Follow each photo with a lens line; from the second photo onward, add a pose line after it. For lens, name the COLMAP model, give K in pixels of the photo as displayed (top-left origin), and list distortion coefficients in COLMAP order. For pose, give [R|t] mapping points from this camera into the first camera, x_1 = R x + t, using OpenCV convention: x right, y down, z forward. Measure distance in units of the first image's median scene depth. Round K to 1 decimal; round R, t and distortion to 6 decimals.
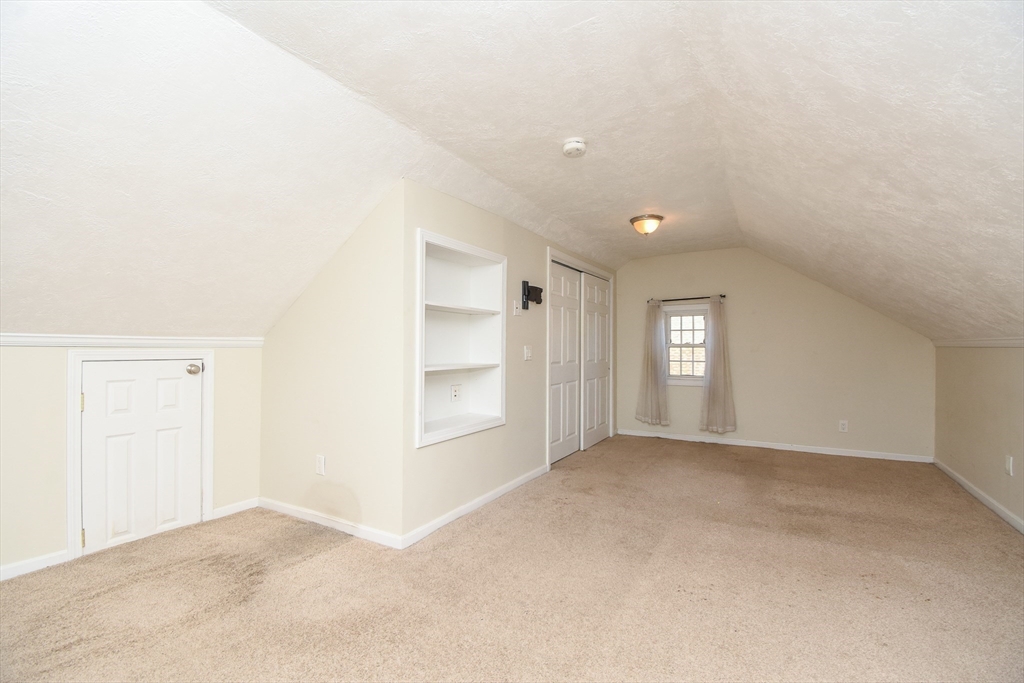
lens RADIAL K [[452.7, 0, 511.5], [0, 452.7, 342.5], [0, 0, 1]] dist [-0.002107, -0.007508]
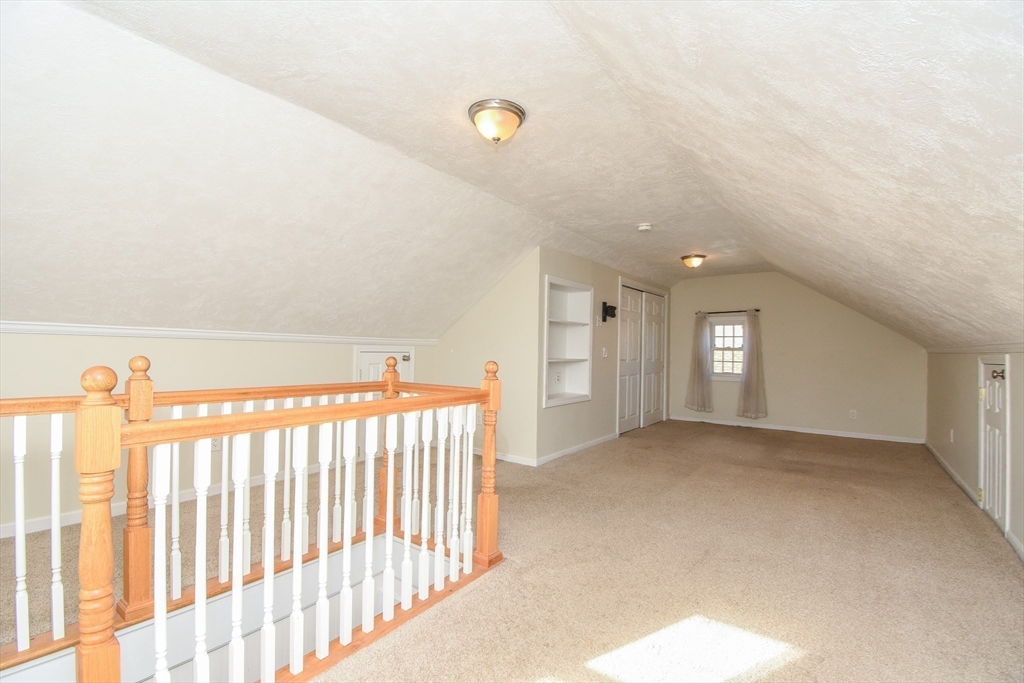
lens RADIAL K [[452.7, 0, 512.3], [0, 452.7, 343.4], [0, 0, 1]] dist [-0.002107, -0.007508]
pose [[0.994064, 0.013443, -0.107964, -0.083832], [-0.013603, 0.999907, -0.000746, 0.000558], [0.107944, 0.002210, 0.994154, -0.369202]]
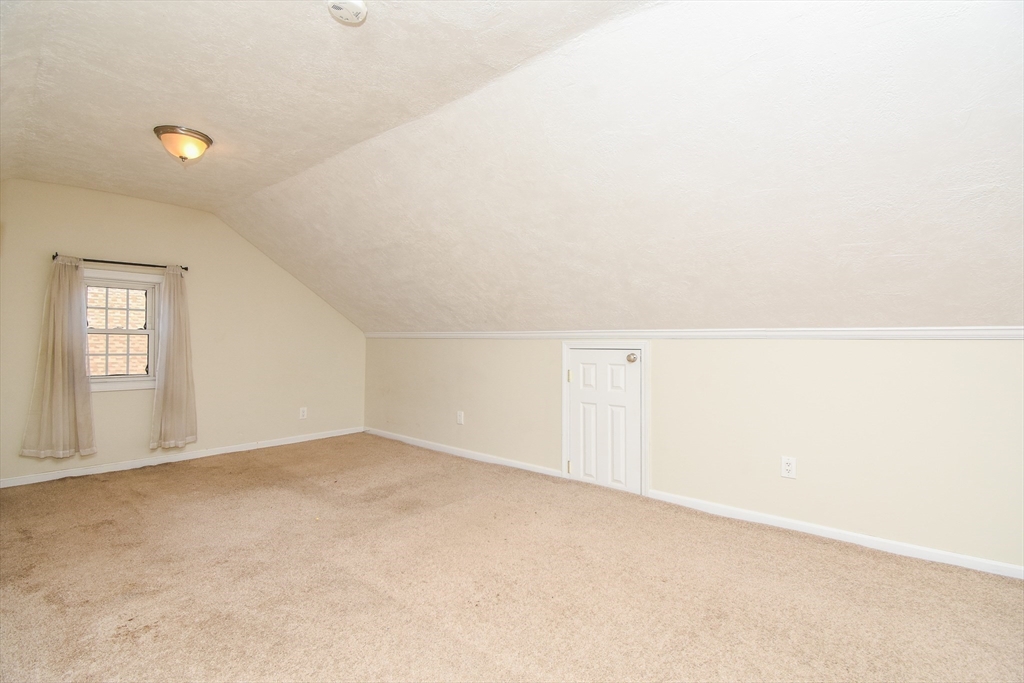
lens RADIAL K [[452.7, 0, 536.5], [0, 452.7, 340.7], [0, 0, 1]] dist [-0.002107, -0.007508]
pose [[0.169150, 0.006185, 0.985571, -0.211443], [-0.019570, 0.999804, -0.002915, 0.012303], [-0.985396, -0.018794, 0.169238, 0.320133]]
